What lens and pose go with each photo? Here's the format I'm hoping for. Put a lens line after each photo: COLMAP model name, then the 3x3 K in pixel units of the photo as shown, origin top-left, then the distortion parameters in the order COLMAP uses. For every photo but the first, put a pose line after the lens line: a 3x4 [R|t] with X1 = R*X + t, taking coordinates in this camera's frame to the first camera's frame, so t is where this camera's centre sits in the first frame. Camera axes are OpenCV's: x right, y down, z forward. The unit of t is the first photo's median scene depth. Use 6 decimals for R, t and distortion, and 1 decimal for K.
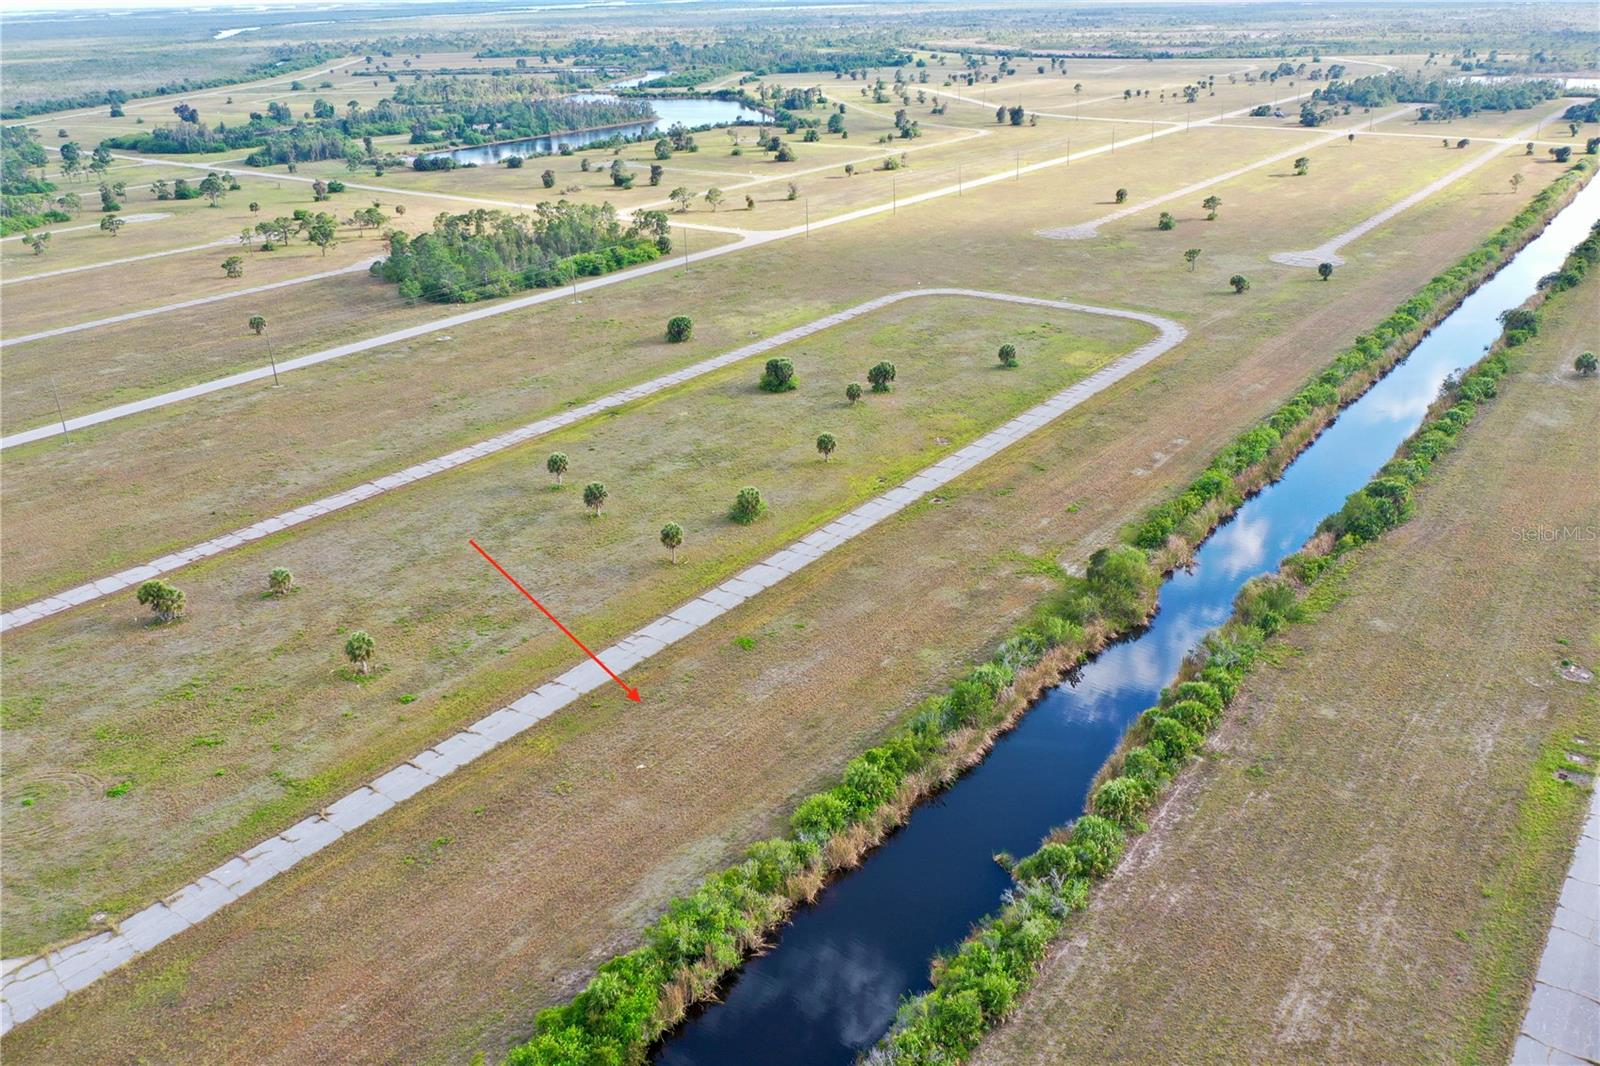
lens RADIAL K [[1261.8, 0, 801.7], [0, 1261.8, 542.6], [0, 0, 1]] dist [-0.003026, -0.004794]
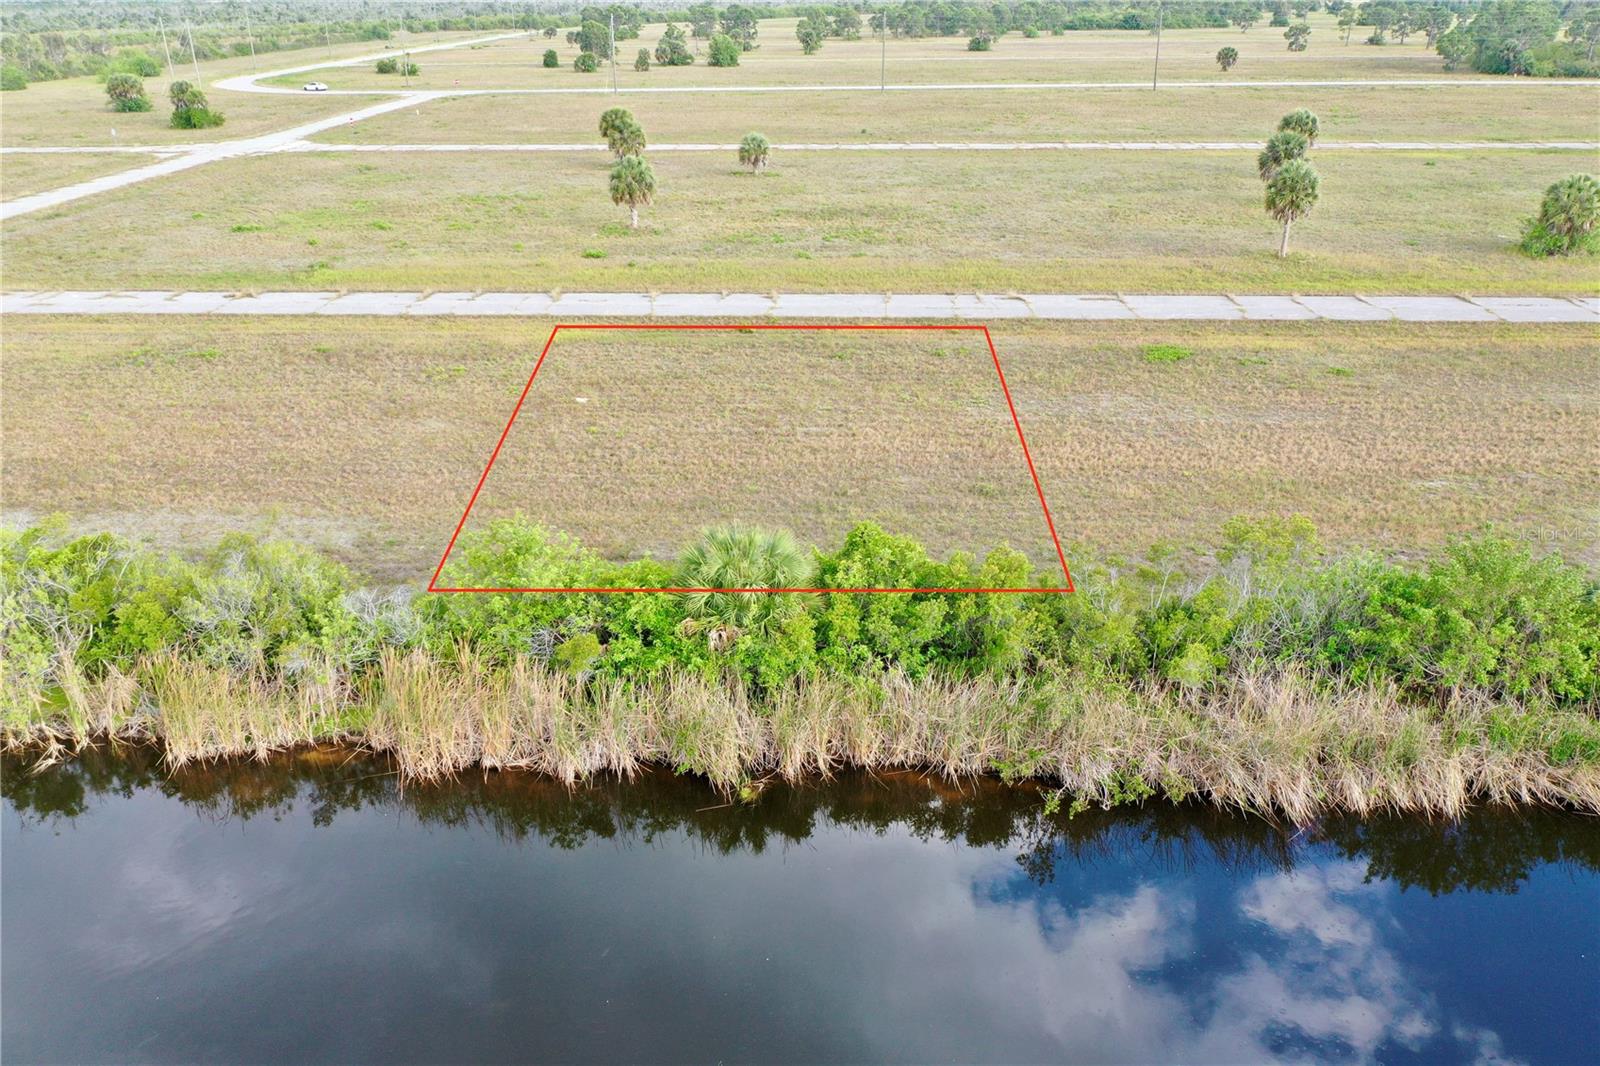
lens RADIAL K [[1261.8, 0, 799.2], [0, 1261.8, 533.4], [0, 0, 1]] dist [-0.003026, -0.004794]
pose [[0.557507, 0.348881, -0.753305, 0.186210], [-0.342688, 0.923204, 0.173950, 0.091452], [0.756142, 0.161171, 0.634250, 0.604678]]
